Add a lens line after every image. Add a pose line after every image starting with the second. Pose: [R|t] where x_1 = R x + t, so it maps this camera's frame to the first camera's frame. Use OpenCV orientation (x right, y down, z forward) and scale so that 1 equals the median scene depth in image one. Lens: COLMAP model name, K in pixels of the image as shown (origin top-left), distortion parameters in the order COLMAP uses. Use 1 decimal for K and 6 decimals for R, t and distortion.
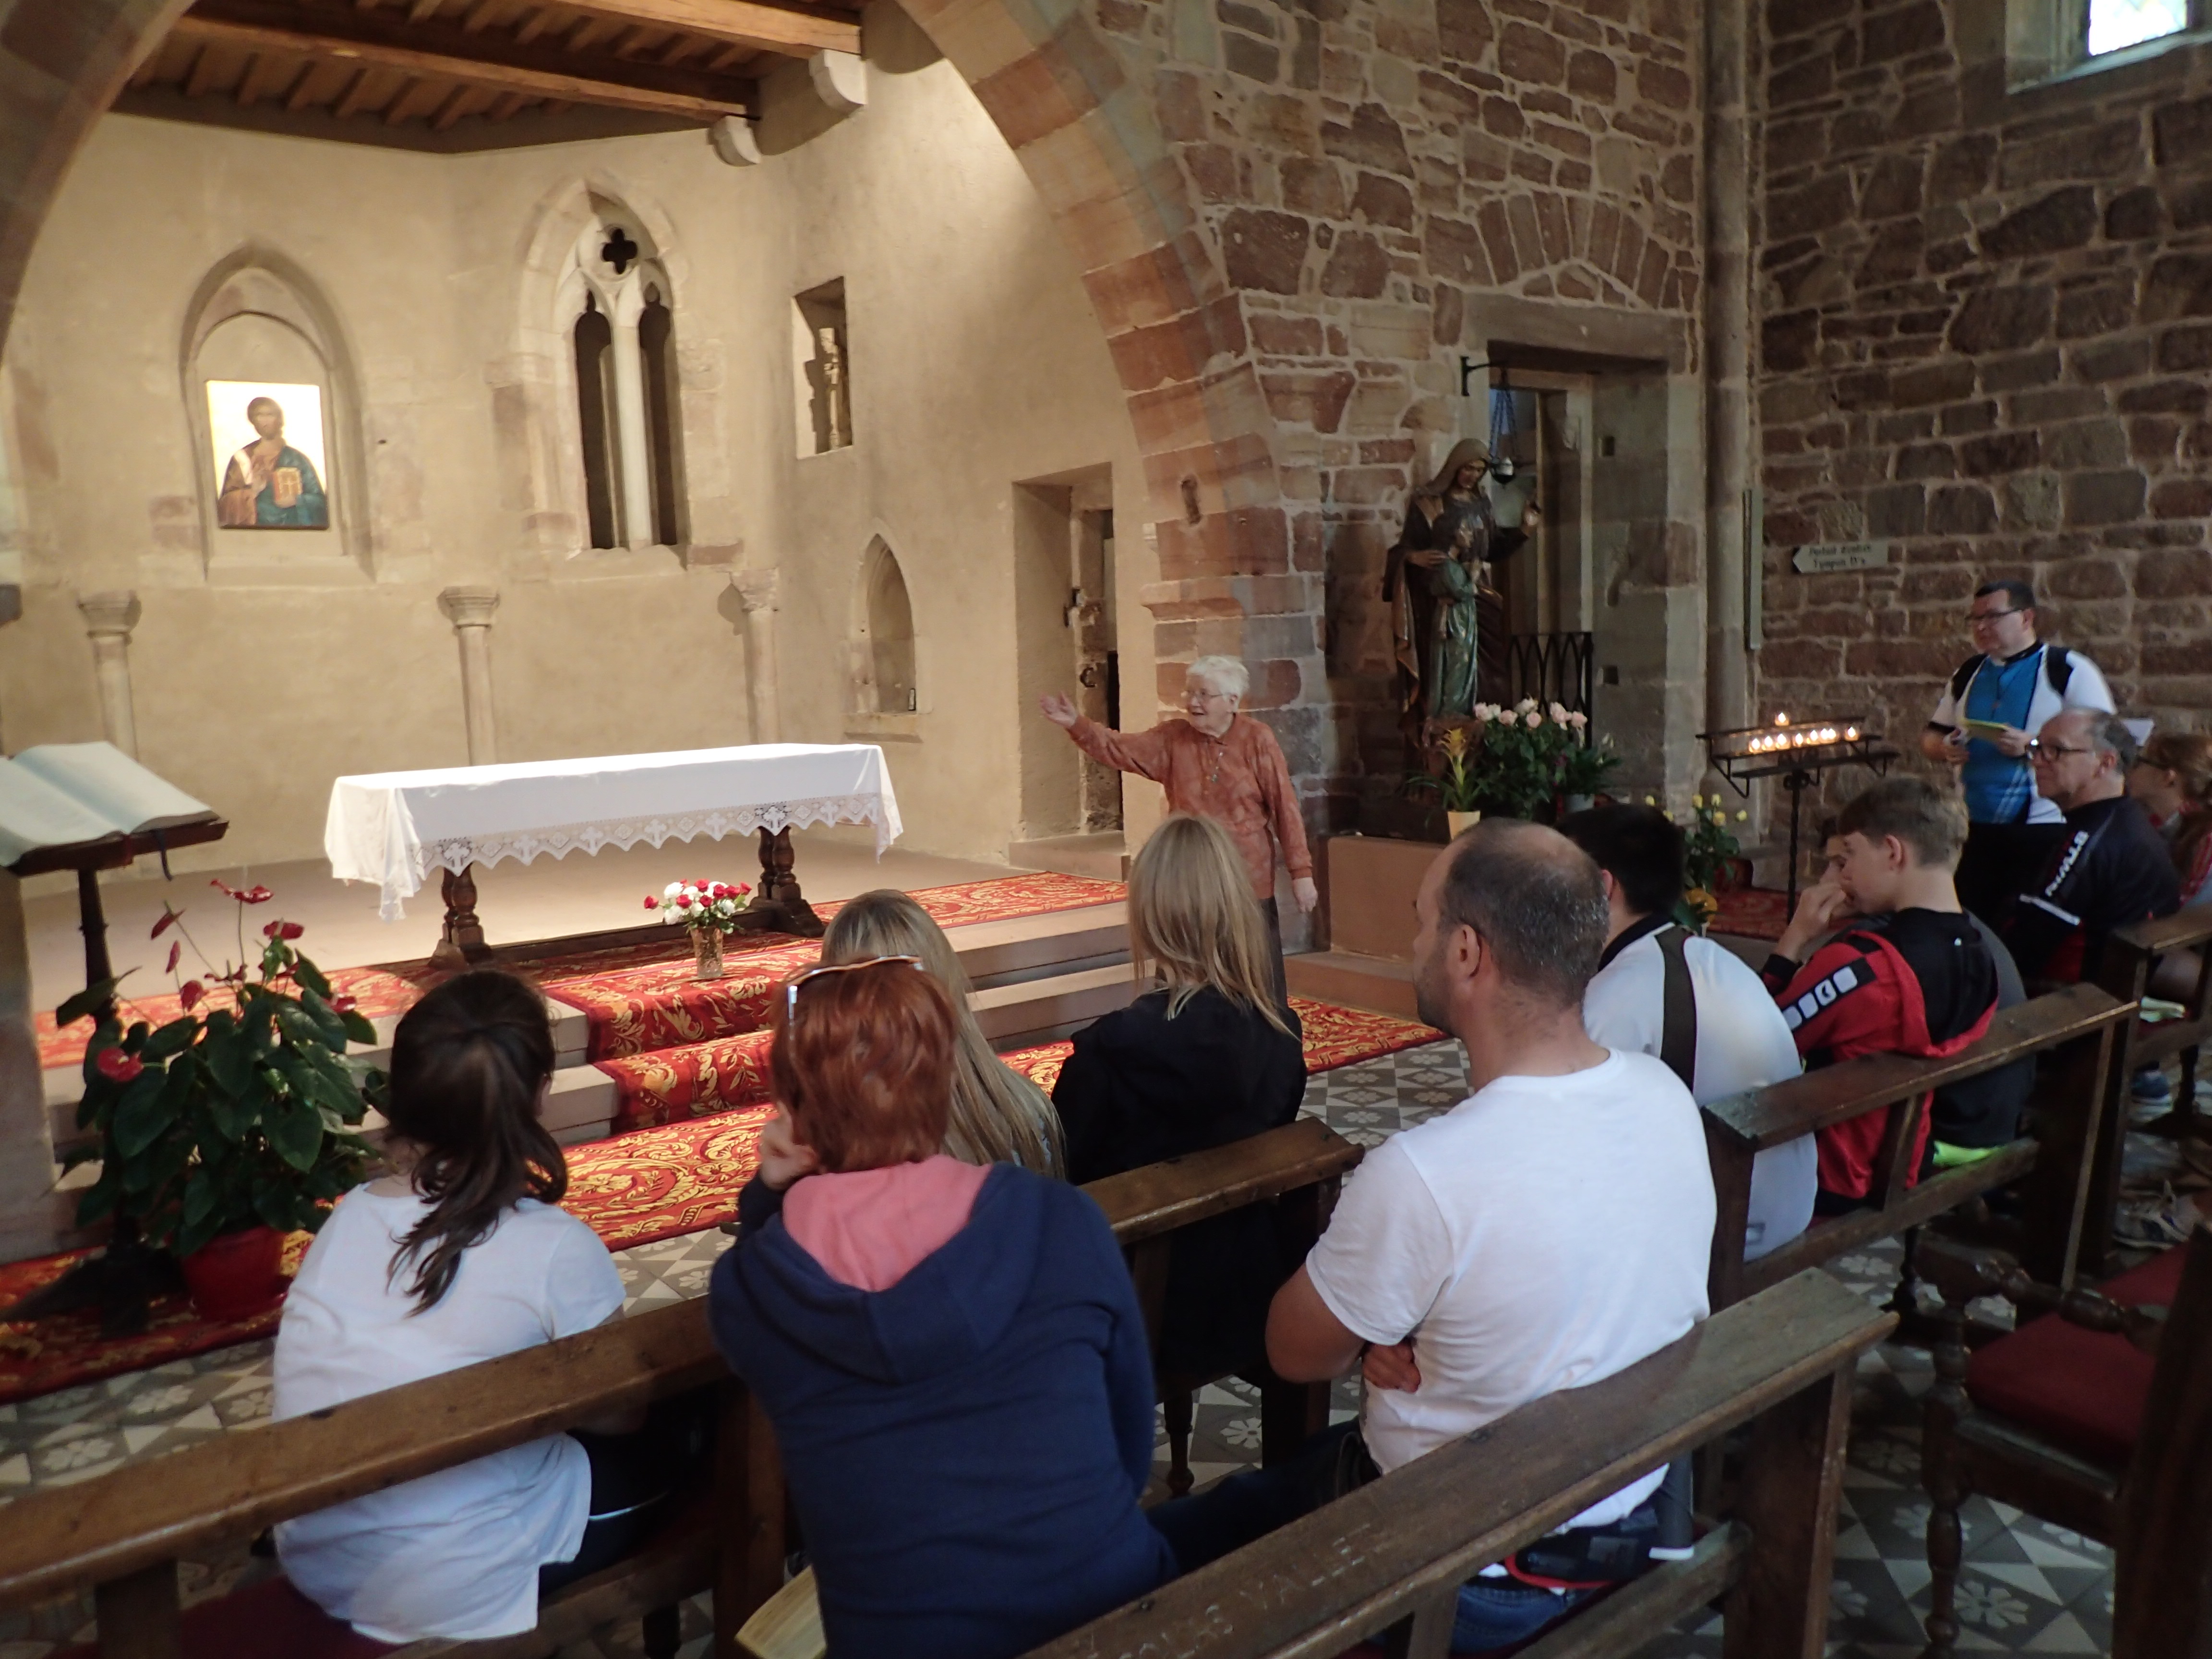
lens RADIAL K [[1630.3, 0, 1106.1], [0, 1630.3, 825.5], [0, 0, 1]] dist [-0.003336, -0.009521]
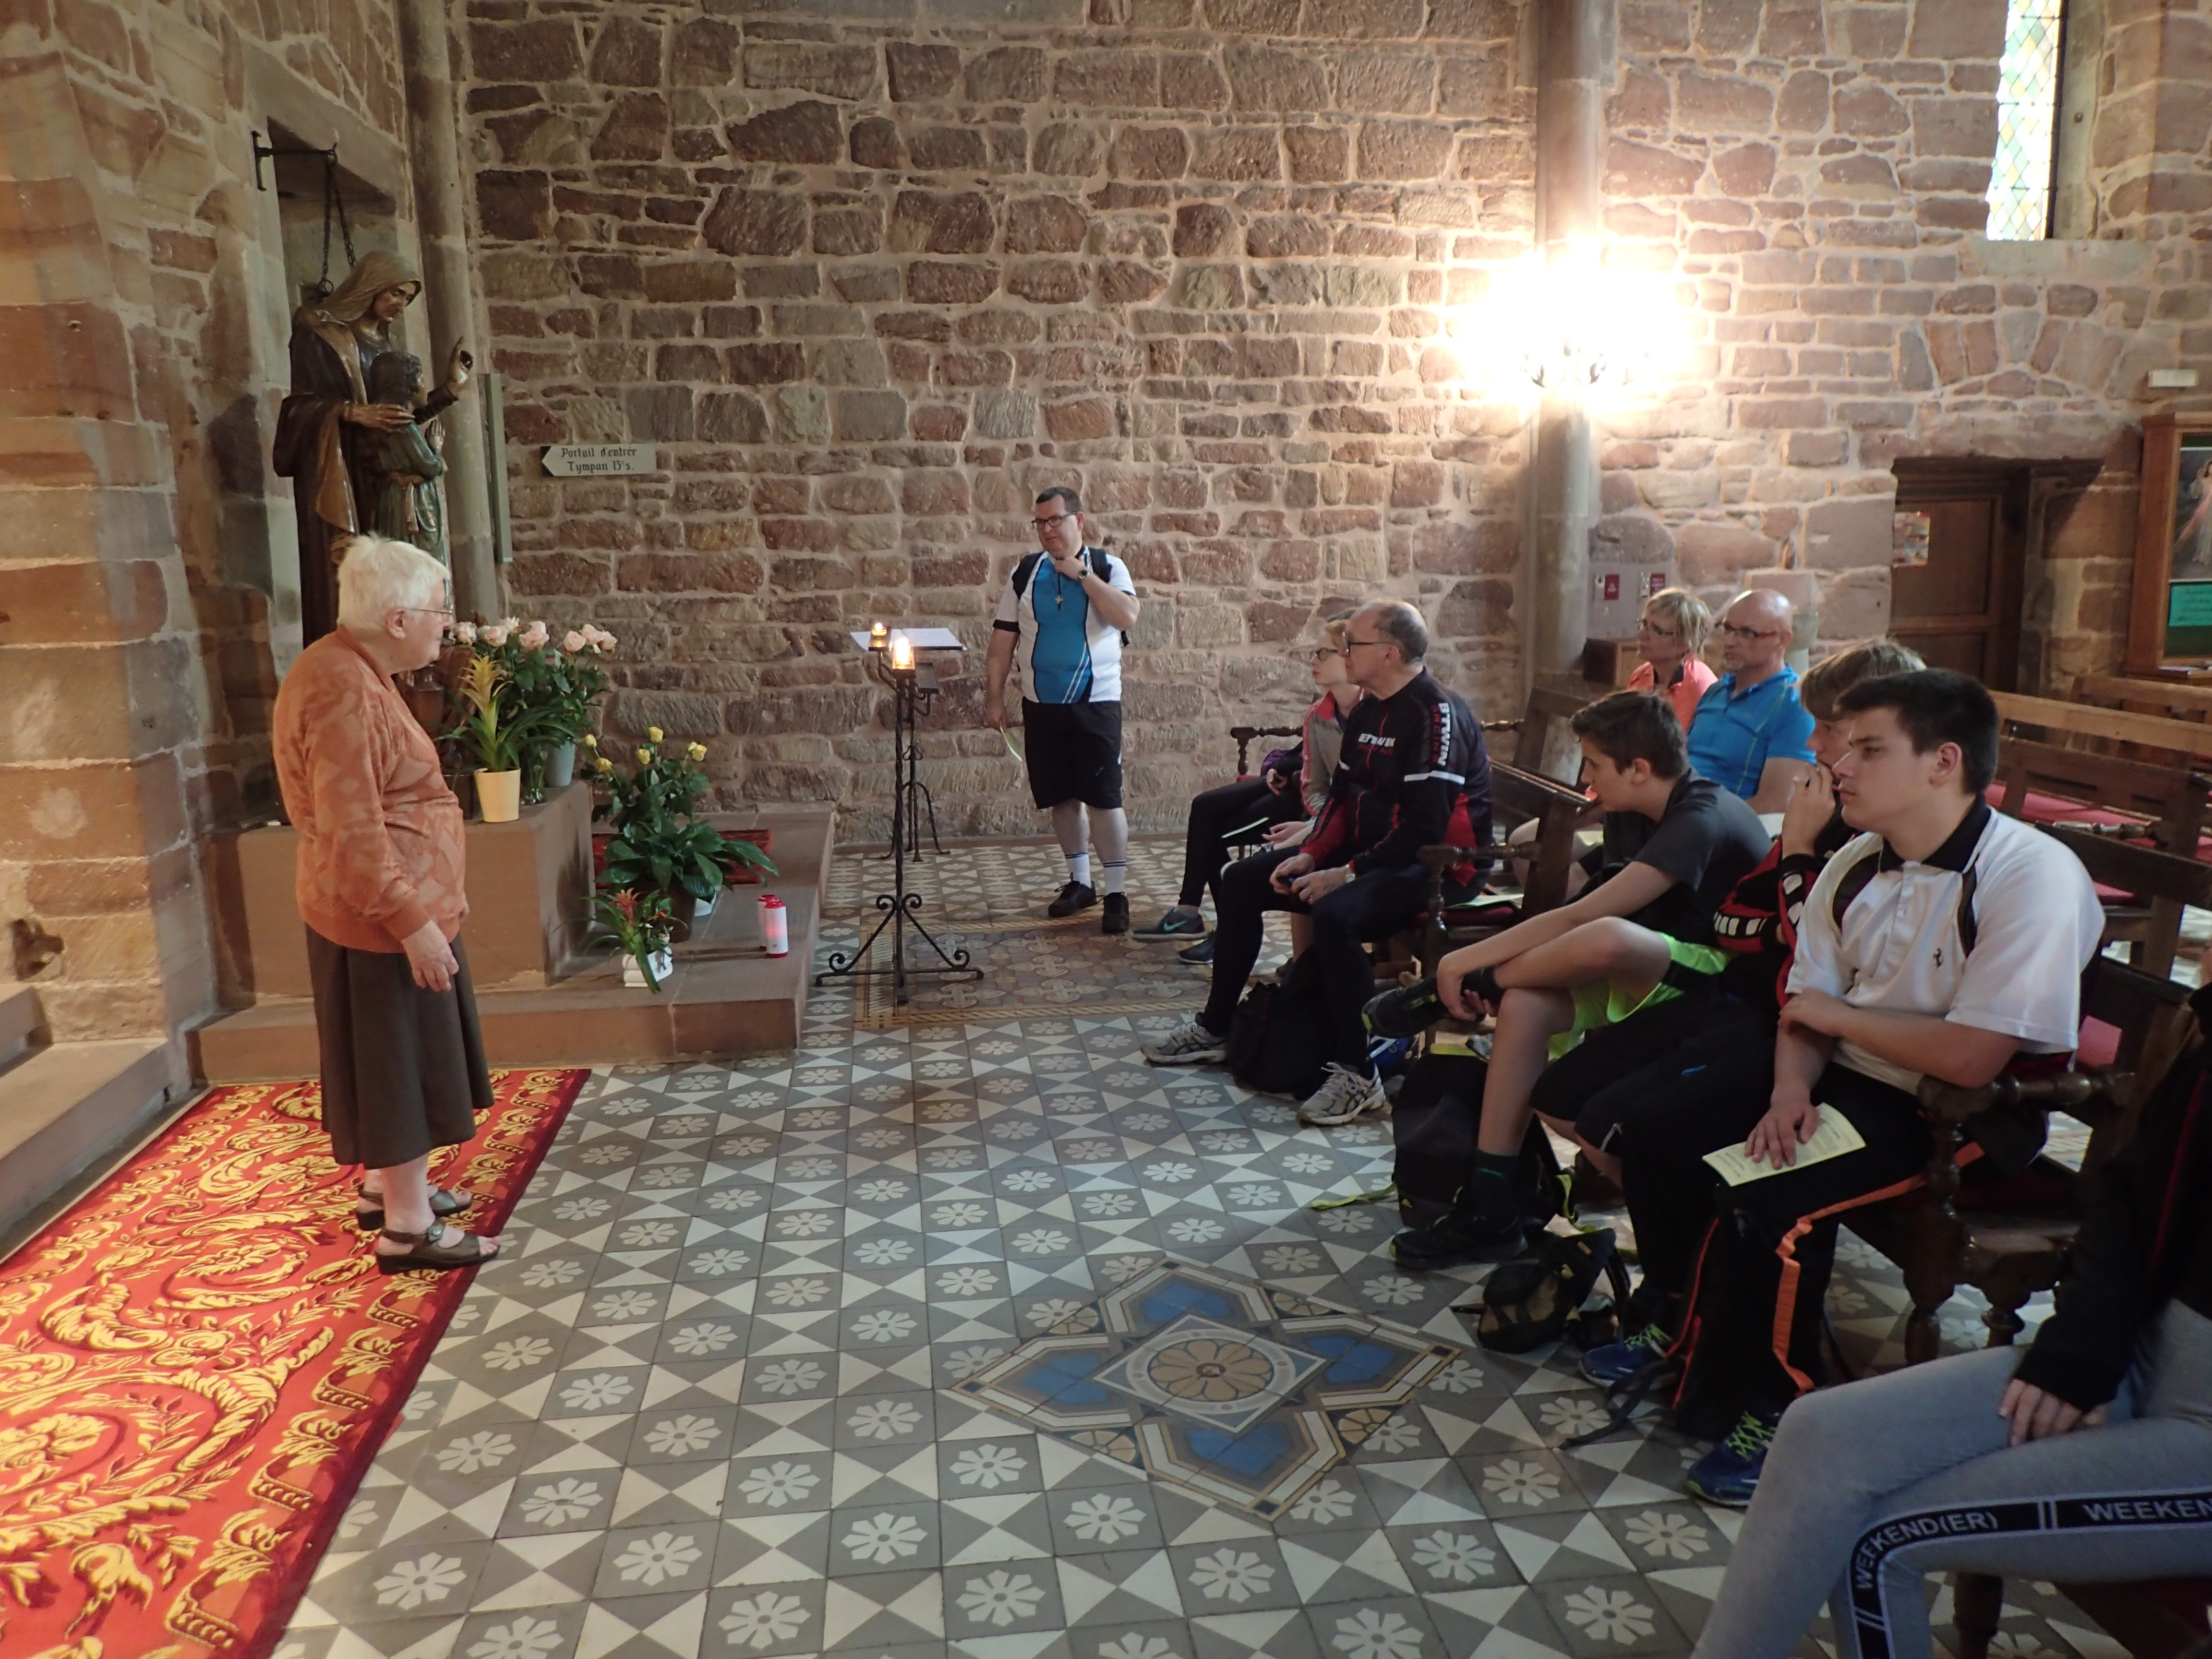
lens RADIAL K [[1630.3, 0, 1108.8], [0, 1630.3, 832.3], [0, 0, 1]] dist [-0.003336, -0.009521]
pose [[0.486524, -0.129232, 0.864056, -0.234394], [0.095446, 0.990942, 0.094467, -0.019929], [-0.868438, 0.036510, 0.494452, 0.335577]]
